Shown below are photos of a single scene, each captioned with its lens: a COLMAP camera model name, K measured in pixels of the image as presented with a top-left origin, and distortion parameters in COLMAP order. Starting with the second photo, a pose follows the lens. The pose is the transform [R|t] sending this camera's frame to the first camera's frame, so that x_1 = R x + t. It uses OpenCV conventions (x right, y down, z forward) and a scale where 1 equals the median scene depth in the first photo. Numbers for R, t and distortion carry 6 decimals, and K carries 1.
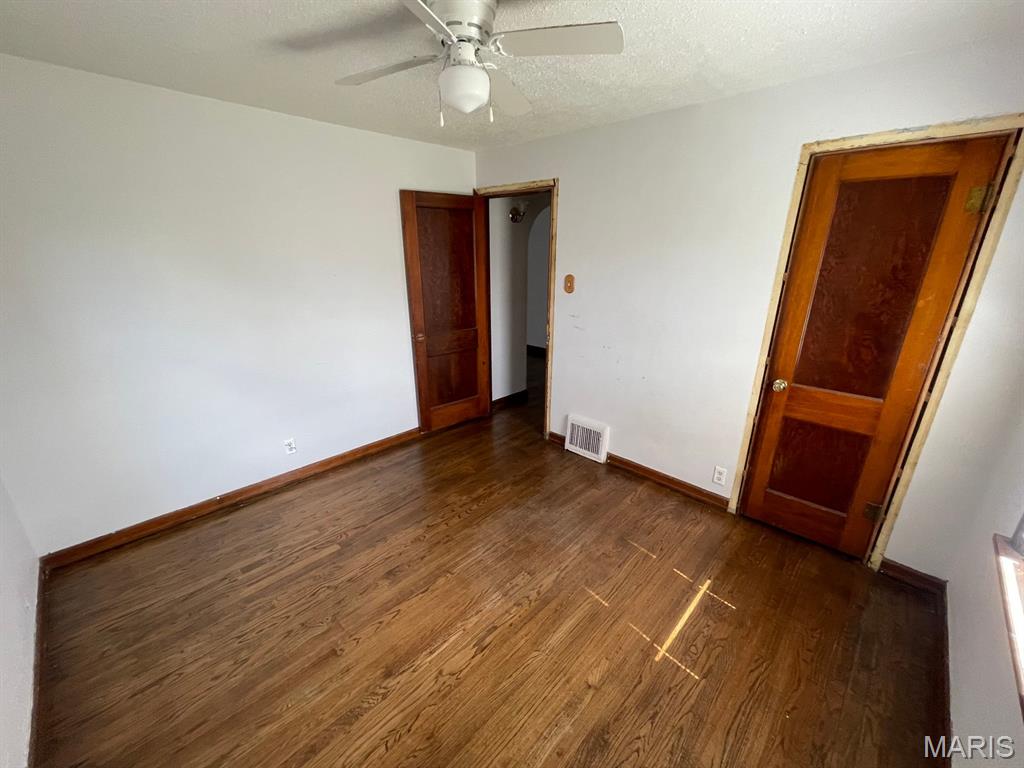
lens RADIAL K [[415.0, 0, 510.9], [0, 415.0, 388.4], [0, 0, 1]] dist [-0.000734, 0.000939]
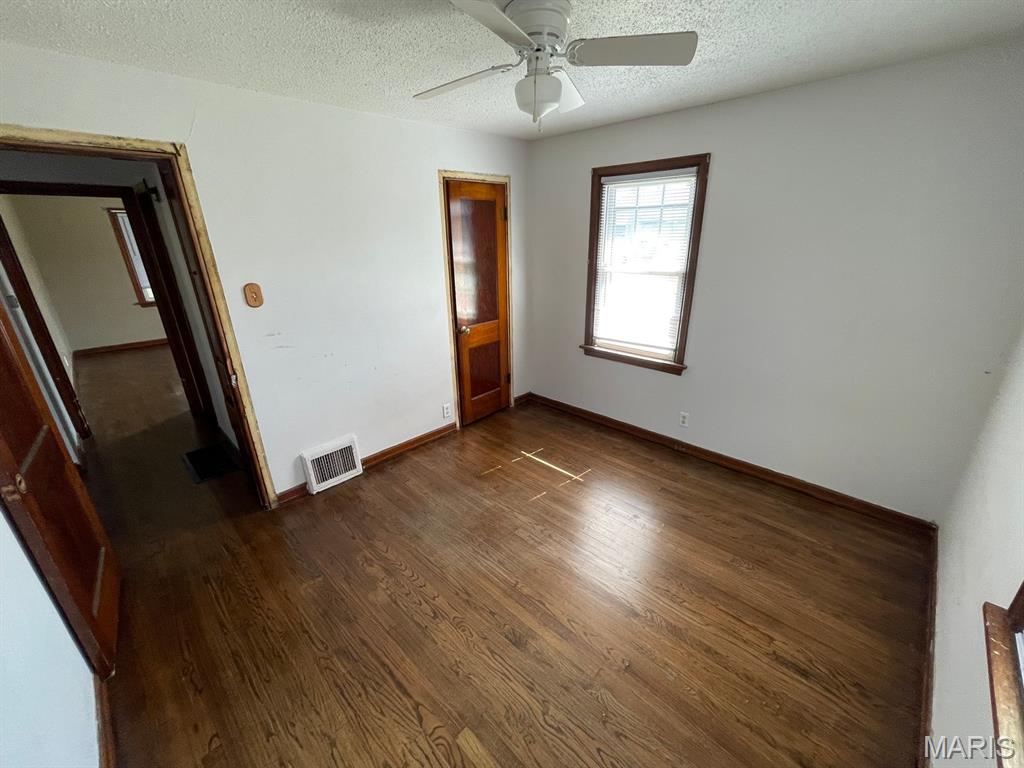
lens RADIAL K [[415.0, 0, 510.9], [0, 415.0, 388.4], [0, 0, 1]] dist [-0.000734, 0.000939]
pose [[0.002437, -0.353256, 0.935523, -0.796337], [0.344566, 0.878533, 0.330839, -0.246996], [-0.938759, 0.321543, 0.123861, 0.675744]]
